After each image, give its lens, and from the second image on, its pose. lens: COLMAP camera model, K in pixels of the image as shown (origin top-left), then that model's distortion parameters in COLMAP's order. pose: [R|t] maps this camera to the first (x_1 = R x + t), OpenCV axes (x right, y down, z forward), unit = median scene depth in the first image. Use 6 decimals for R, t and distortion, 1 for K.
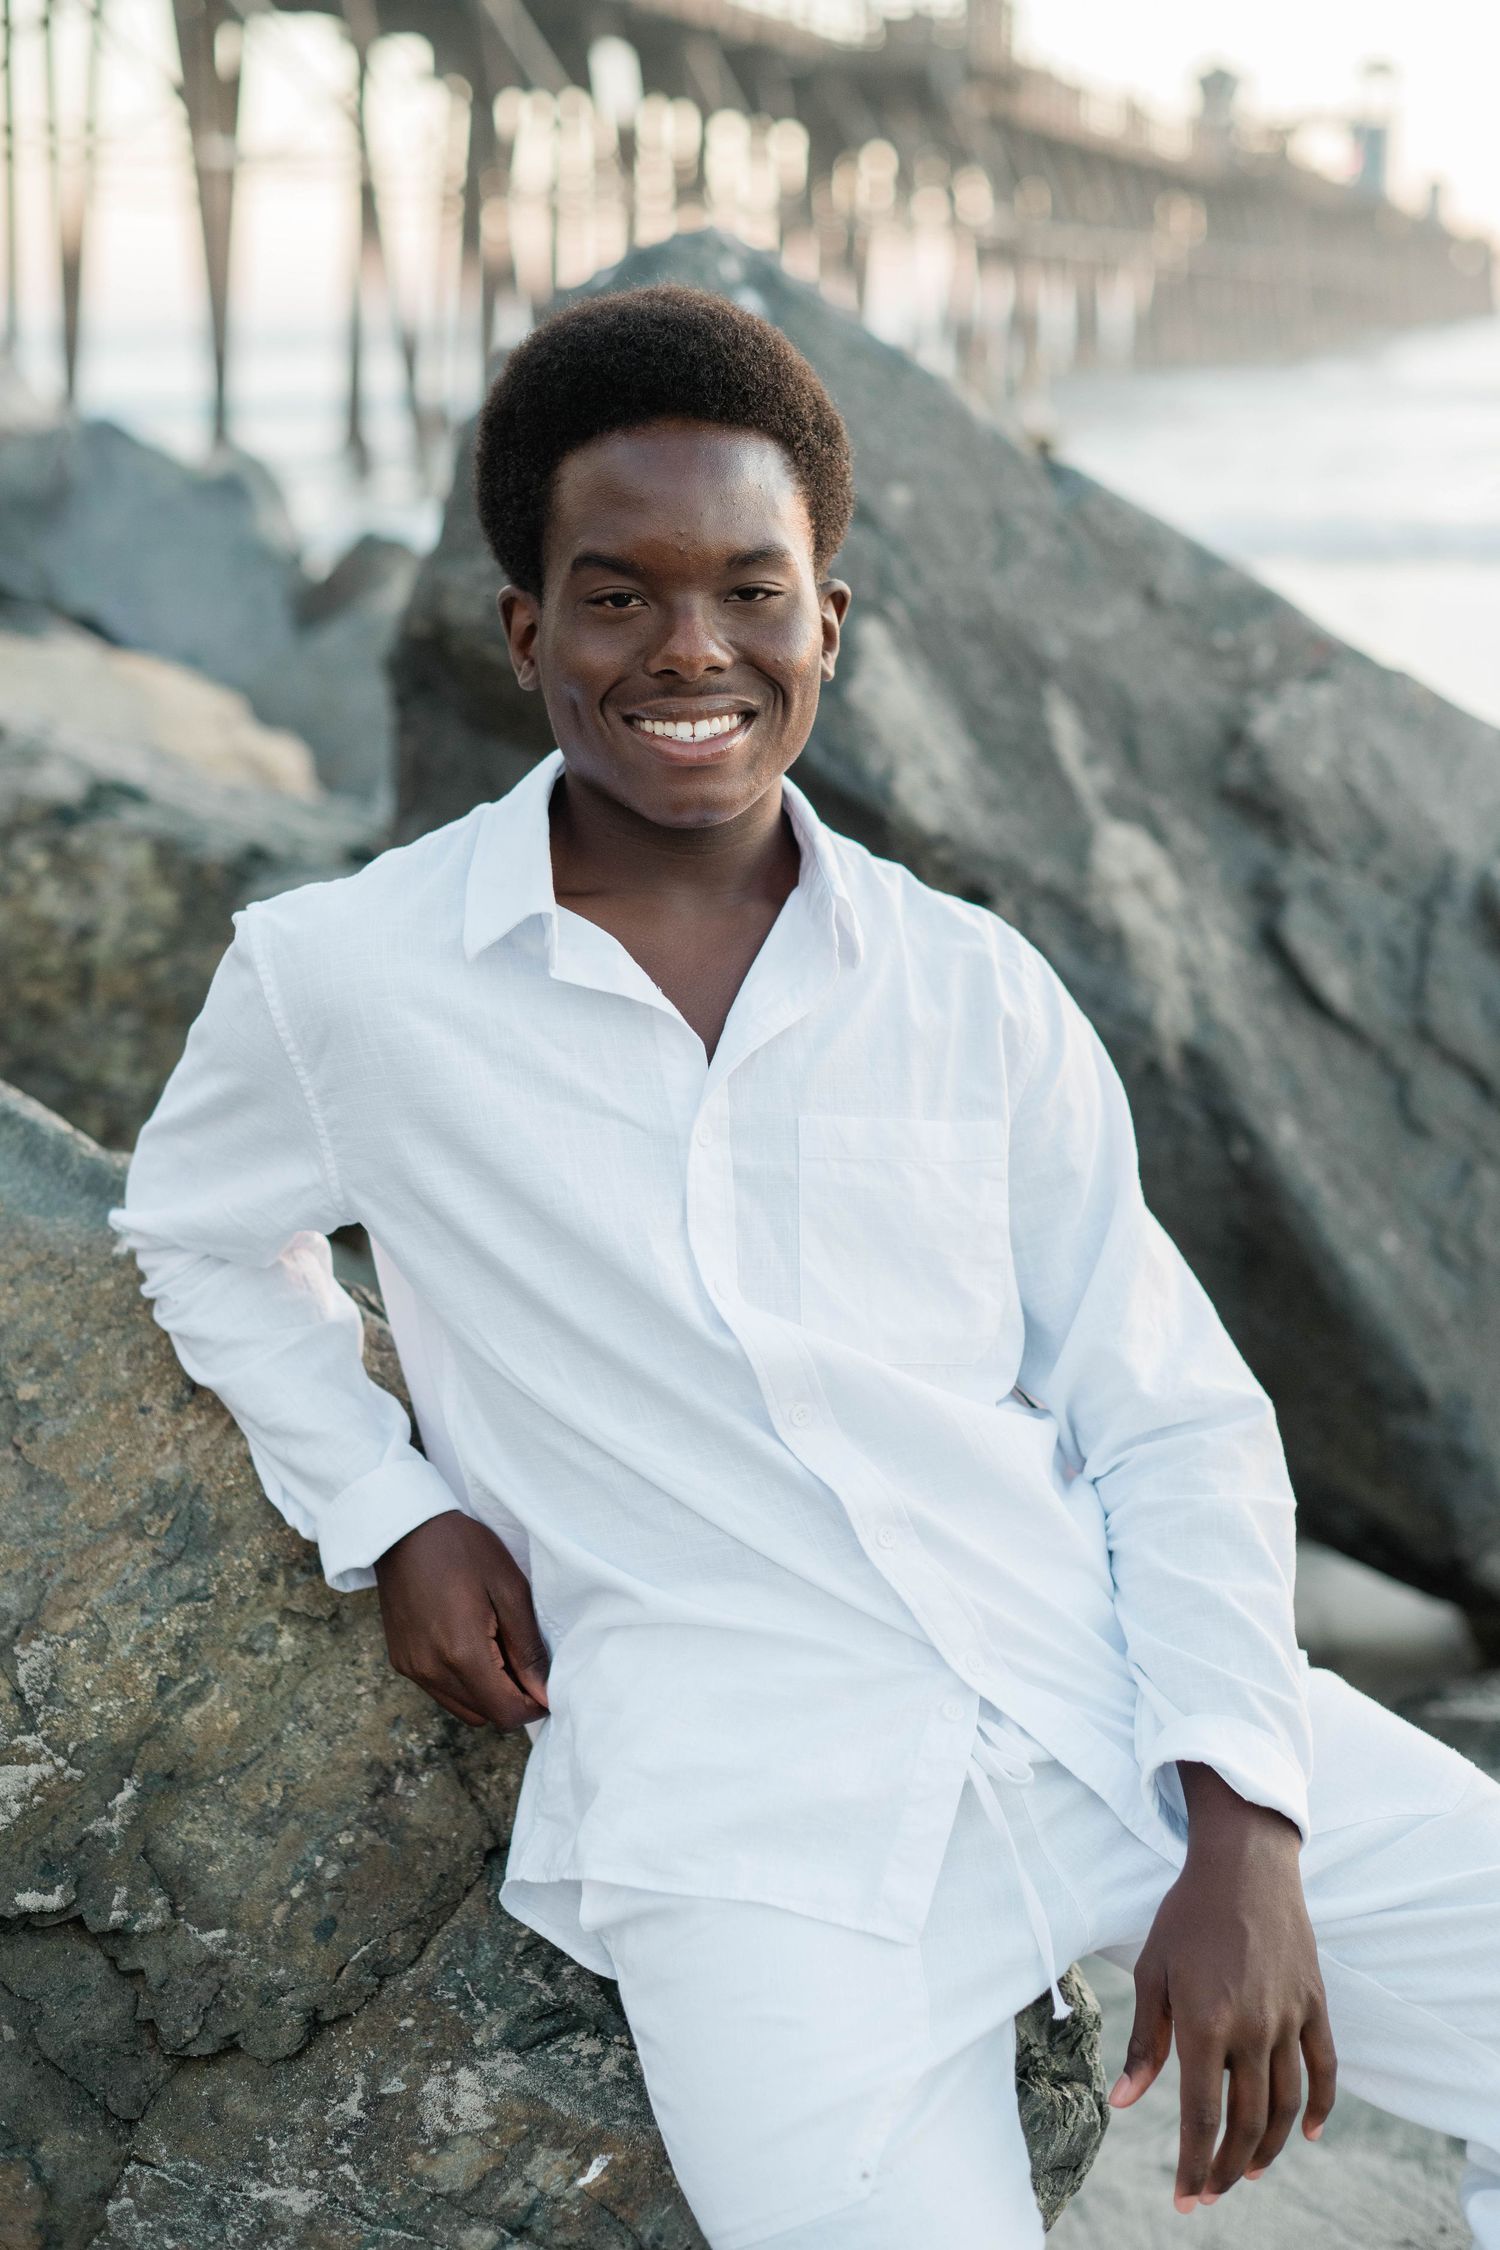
lens RADIAL K [[3379.5, 0, 750.0], [0, 3379.5, 1125.0], [0, 0, 1]] dist [-0.149079, 0.058893]
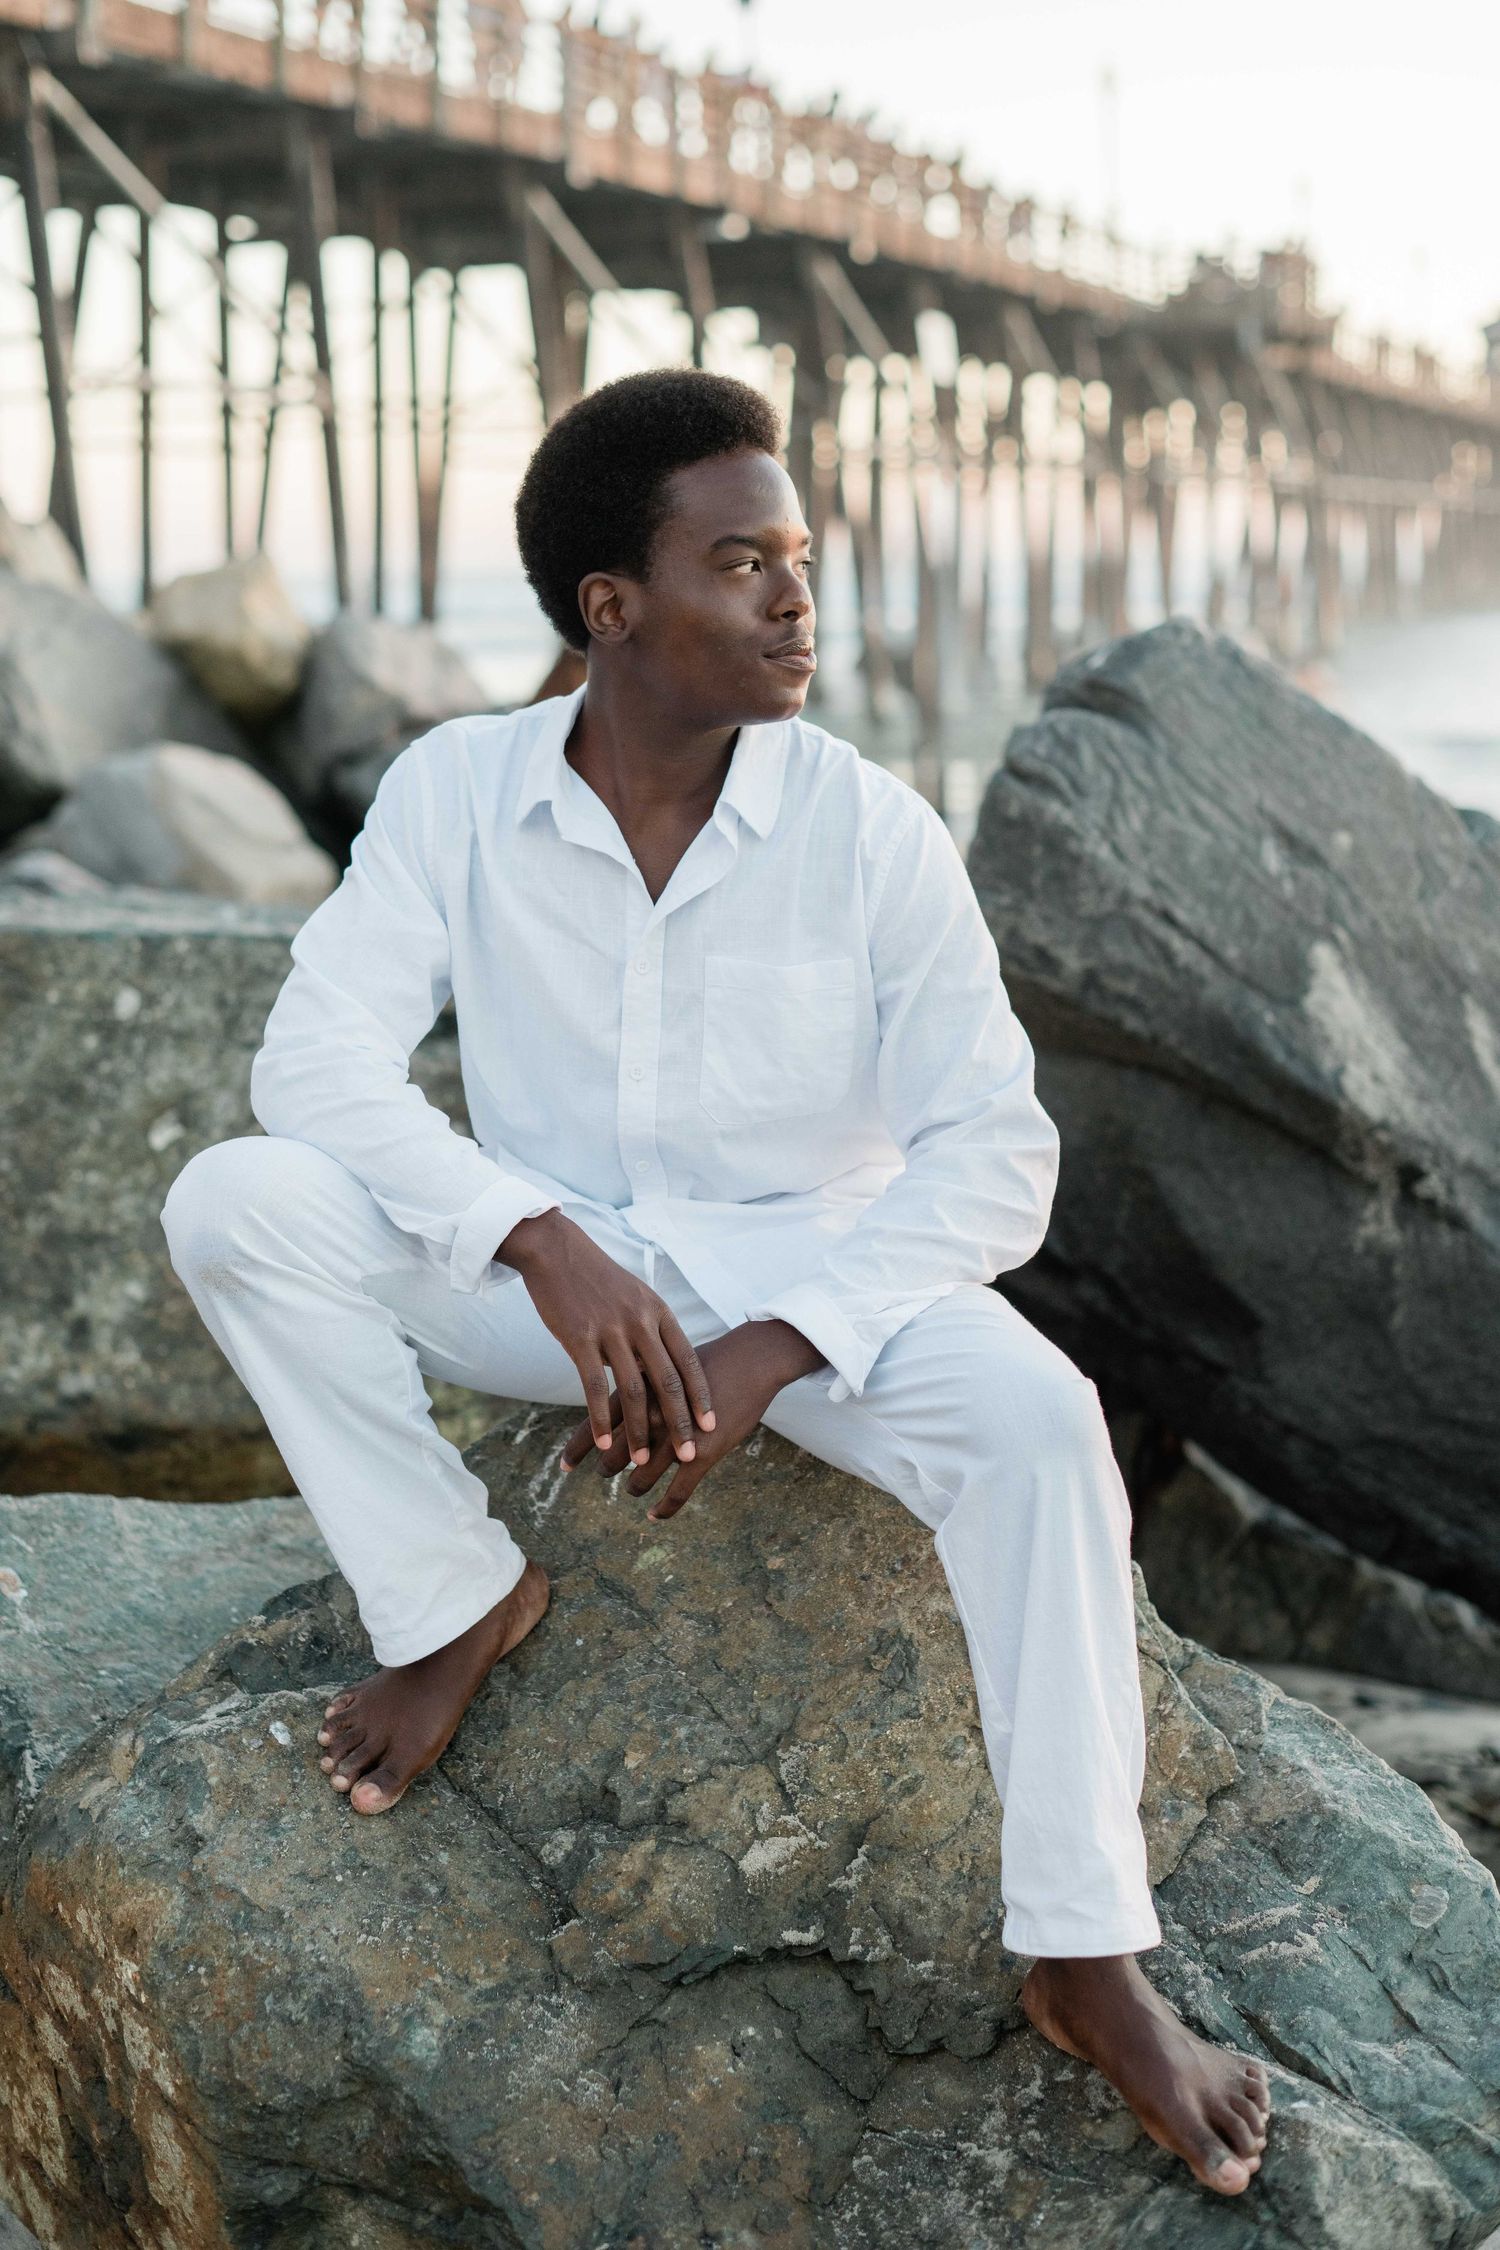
lens RADIAL K [[3271.8, 0, 750.0], [0, 3271.8, 1125.0], [0, 0, 1]] dist [-0.156117, 0.115555]
pose [[0.995842, 0.005474, -0.090927, -0.111886], [-0.011255, 0.997939, -0.063178, -0.013853], [0.090394, 0.063939, 0.993851, -0.330424]]
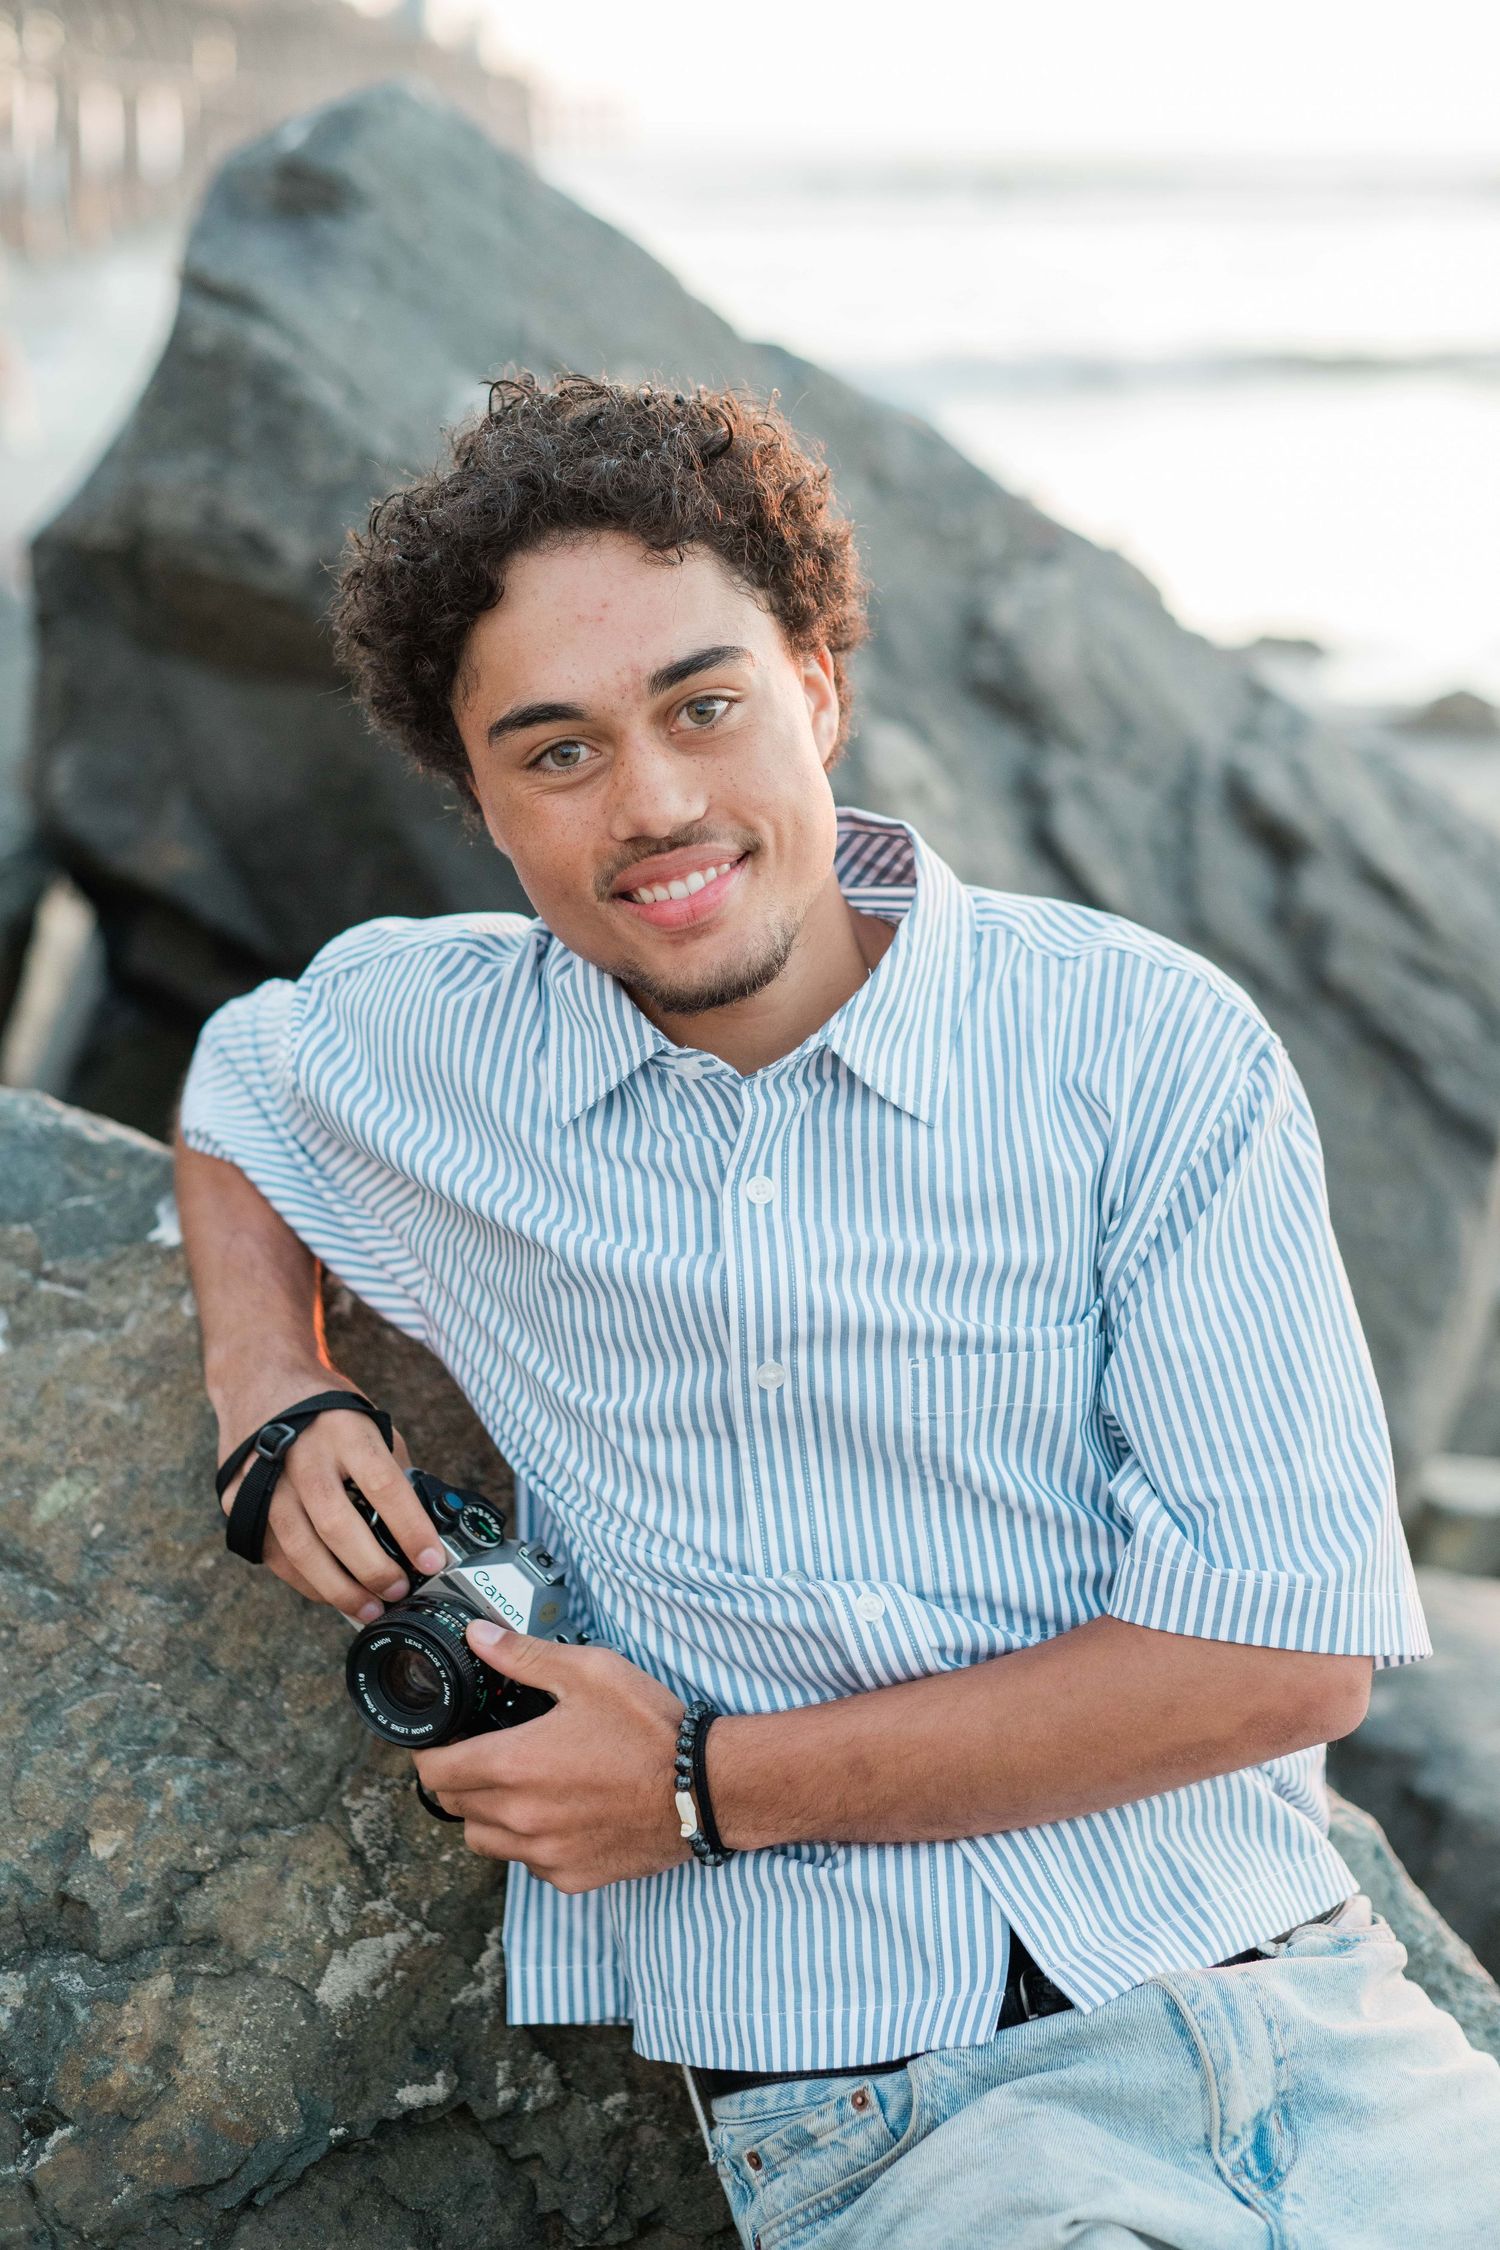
lens RADIAL K [[3487.9, 0, 750.8], [0, 3487.9, 1082.0], [0, 0, 1]] dist [-0.146459, 0.038704]
pose [[0.961905, -0.066933, 0.265064, -0.338747], [0.060163, 0.997623, 0.033588, -0.045830], [-0.266682, -0.016362, 0.963646, 0.139315]]
